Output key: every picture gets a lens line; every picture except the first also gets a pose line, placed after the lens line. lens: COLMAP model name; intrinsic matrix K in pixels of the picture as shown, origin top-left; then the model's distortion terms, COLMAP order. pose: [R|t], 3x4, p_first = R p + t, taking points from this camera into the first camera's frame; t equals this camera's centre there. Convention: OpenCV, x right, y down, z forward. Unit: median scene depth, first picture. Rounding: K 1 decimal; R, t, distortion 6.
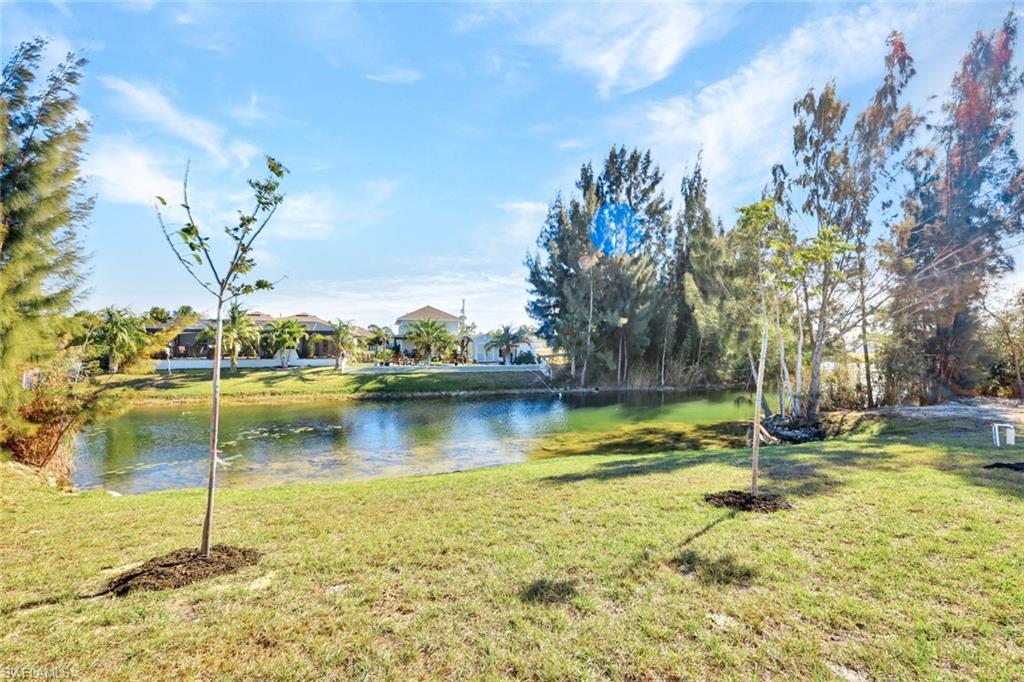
lens RADIAL K [[424.0, 0, 494.9], [0, 424.0, 326.1], [0, 0, 1]] dist [-0.000975, -0.000397]
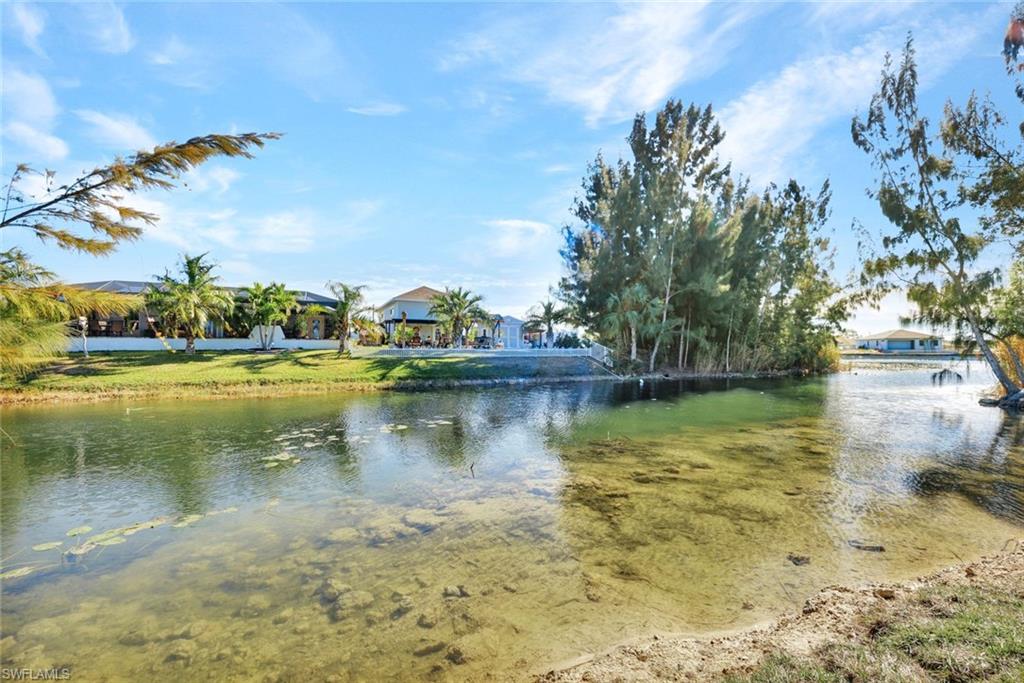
lens RADIAL K [[411.7, 0, 503.6], [0, 411.7, 340.2], [0, 0, 1]] dist [0.001261, 0.000226]
pose [[0.986117, 0.005649, 0.165958, -0.221235], [-0.009670, 0.999679, 0.023427, 0.062909], [-0.165772, -0.024706, 0.985855, 0.246130]]
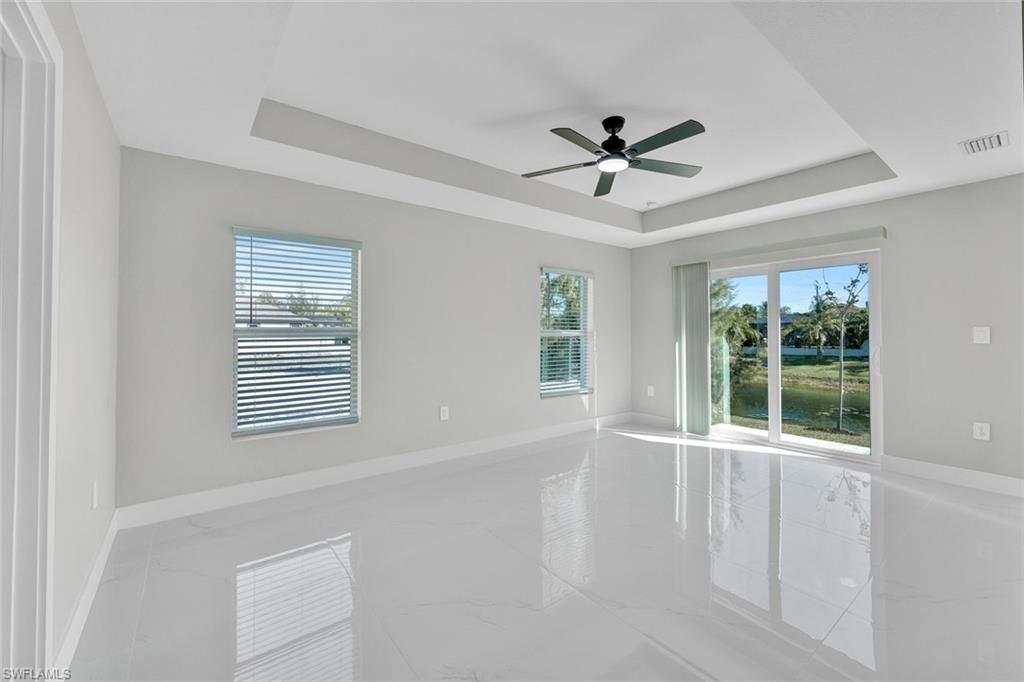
lens RADIAL K [[411.7, 0, 503.6], [0, 411.7, 339.7], [0, 0, 1]] dist [0.001261, 0.000226]
pose [[0.372497, 0.008718, -0.927992, 0.089335], [0.044645, 0.998630, 0.027302, -0.012049], [0.926959, -0.051600, 0.371598, -0.185577]]
